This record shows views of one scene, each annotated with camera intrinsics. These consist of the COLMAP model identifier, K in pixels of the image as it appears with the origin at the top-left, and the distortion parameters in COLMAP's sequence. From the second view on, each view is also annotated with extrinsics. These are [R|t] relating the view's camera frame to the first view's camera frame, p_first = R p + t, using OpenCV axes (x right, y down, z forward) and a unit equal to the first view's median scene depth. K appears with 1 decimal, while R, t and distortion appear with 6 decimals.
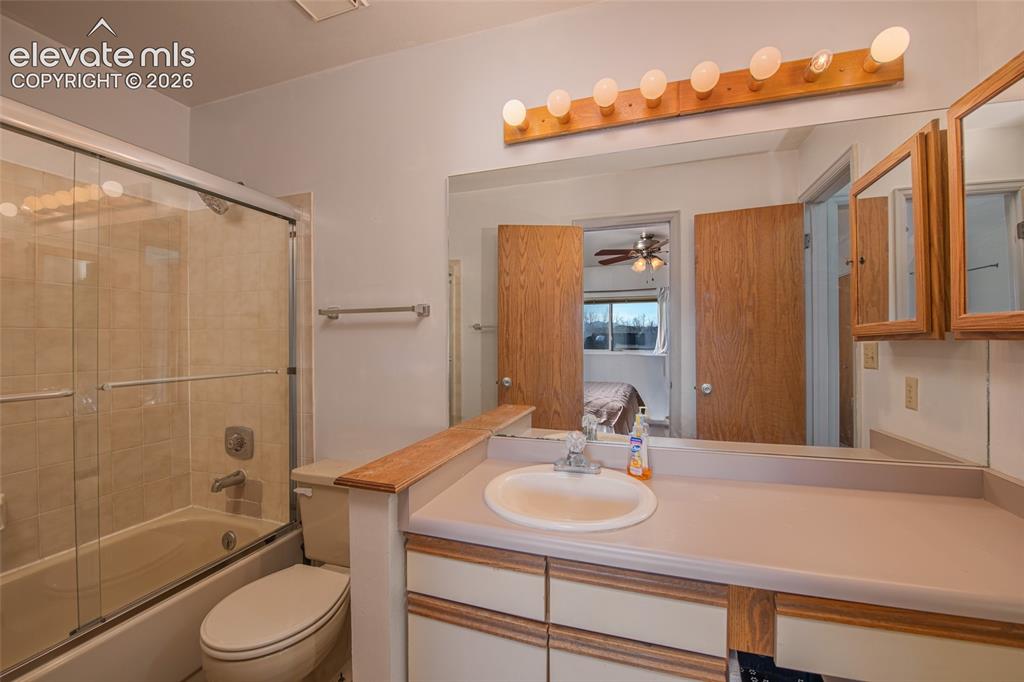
lens RADIAL K [[416.9, 0, 514.0], [0, 416.9, 344.0], [0, 0, 1]] dist [-0.011111, -0.000326]
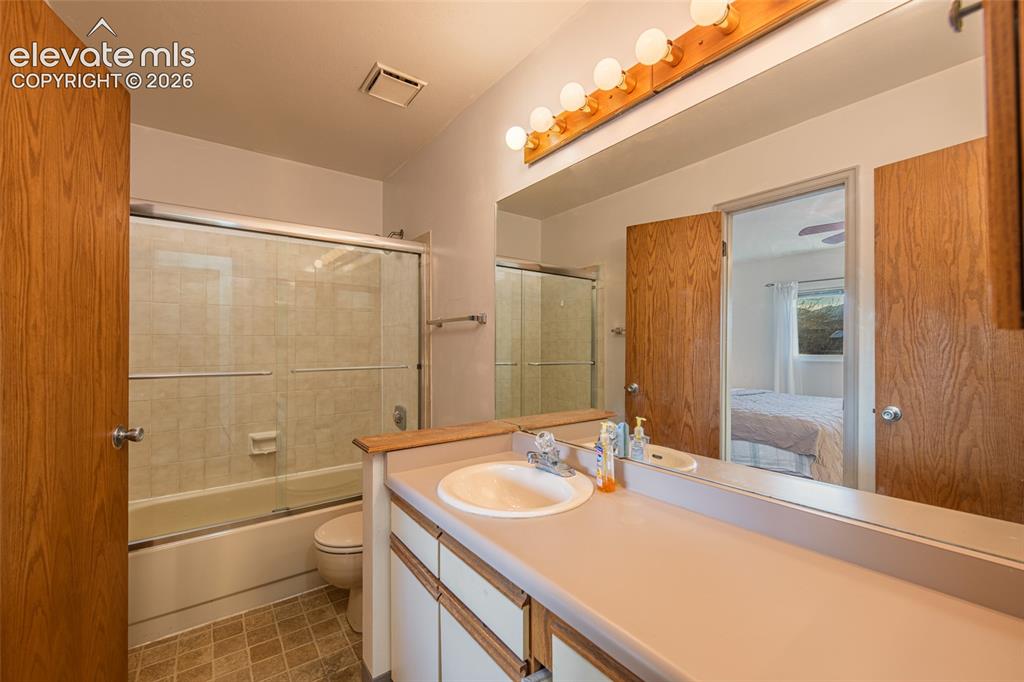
lens RADIAL K [[423.9, 0, 512.7], [0, 423.9, 342.0], [0, 0, 1]] dist [0.002463, 0.000114]
pose [[0.809061, -0.004924, -0.587704, 0.365591], [-0.005843, 0.999848, -0.016422, 0.003231], [0.587696, 0.016720, 0.808909, 0.048906]]
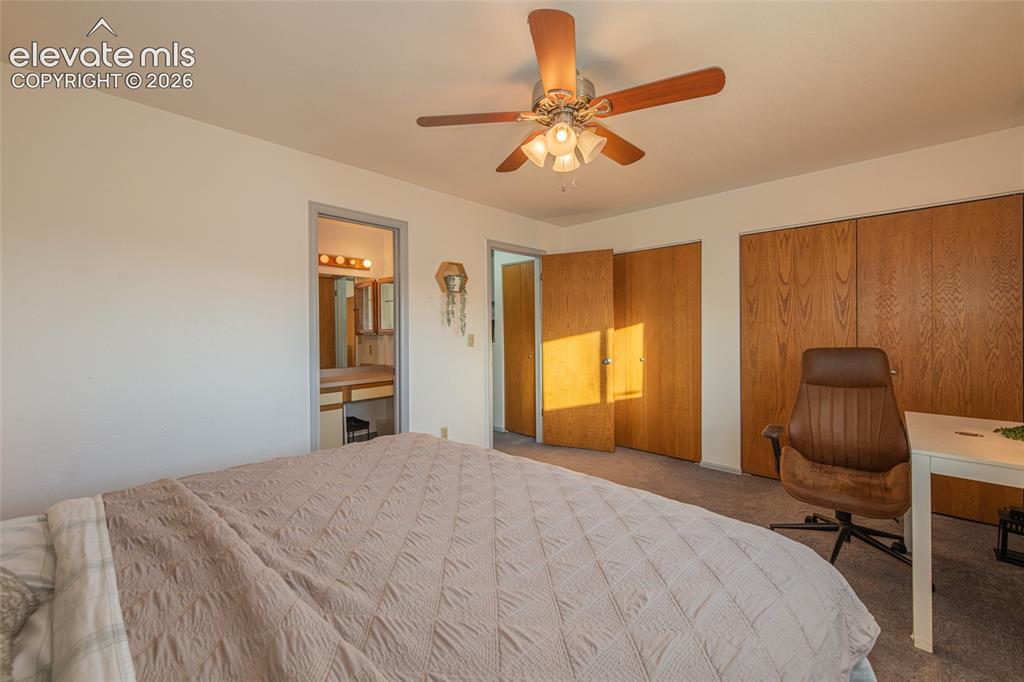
lens RADIAL K [[416.9, 0, 515.1], [0, 416.9, 339.8], [0, 0, 1]] dist [-0.011111, -0.000326]
pose [[0.438066, 0.000898, 0.898942, -0.900478], [0.004667, 0.999984, -0.003273, 0.022348], [-0.898931, 0.005629, 0.438055, -0.889164]]
